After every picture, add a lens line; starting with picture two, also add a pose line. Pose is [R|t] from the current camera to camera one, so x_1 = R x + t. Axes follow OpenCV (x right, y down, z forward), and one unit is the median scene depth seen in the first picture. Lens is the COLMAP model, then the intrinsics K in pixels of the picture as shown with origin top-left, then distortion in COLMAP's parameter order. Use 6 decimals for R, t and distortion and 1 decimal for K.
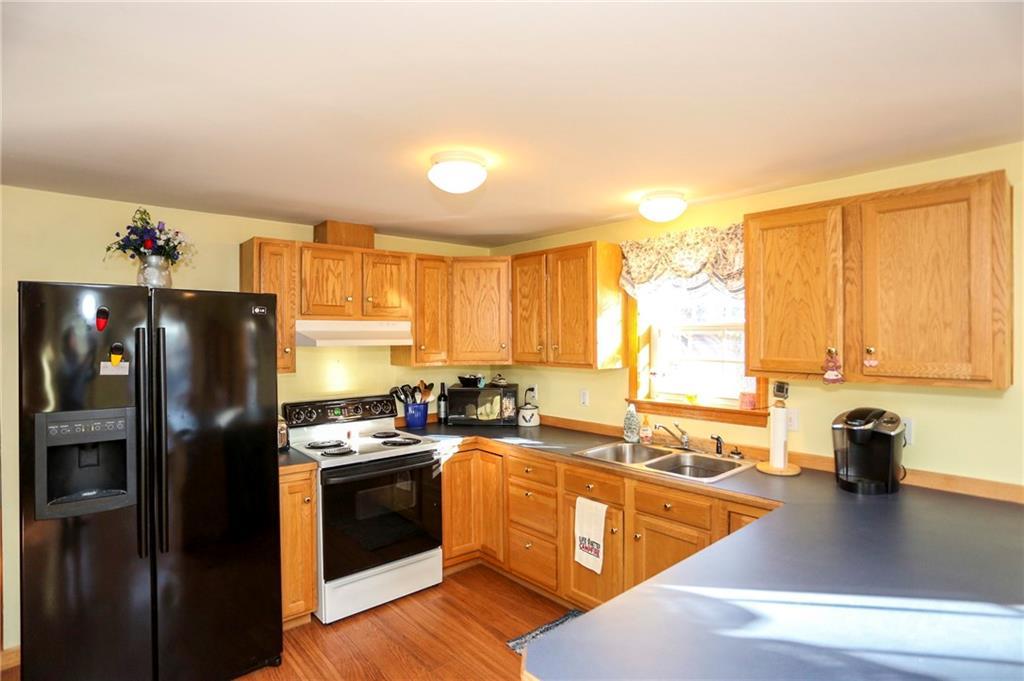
lens RADIAL K [[531.4, 0, 512.0], [0, 531.4, 340.5], [0, 0, 1]] dist [-0.047053, -0.000163]
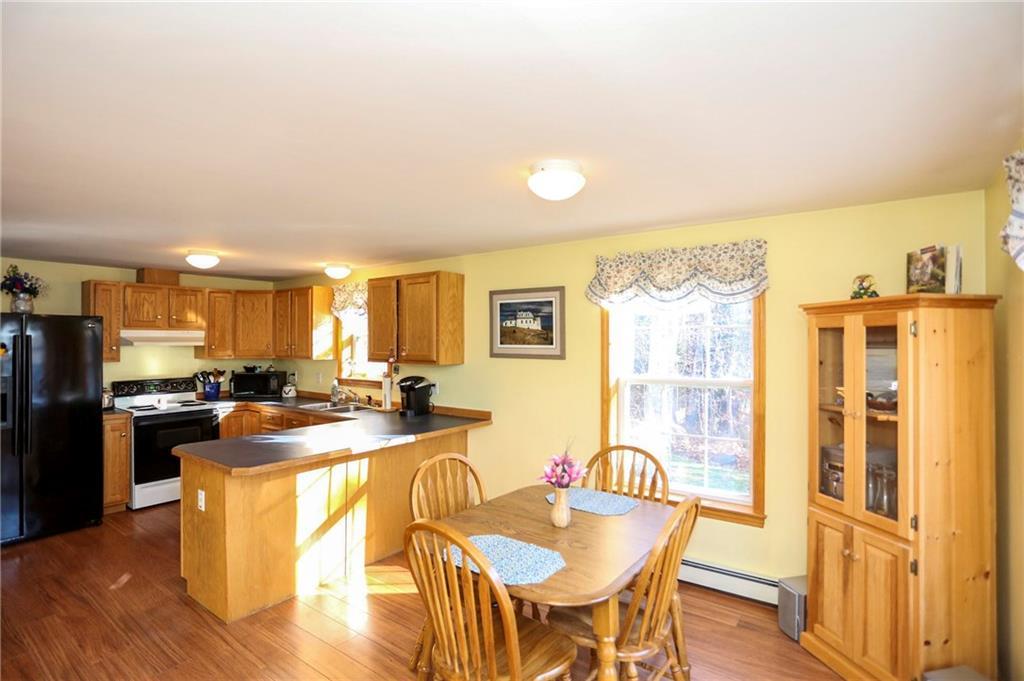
lens RADIAL K [[521.7, 0, 497.2], [0, 521.7, 342.9], [0, 0, 1]] dist [-0.003503, 0.000826]
pose [[0.985978, 0.004920, 0.166805, 0.449342], [-0.004549, 0.999986, -0.002610, 0.000494], [-0.166816, 0.001815, 0.985986, -0.750718]]
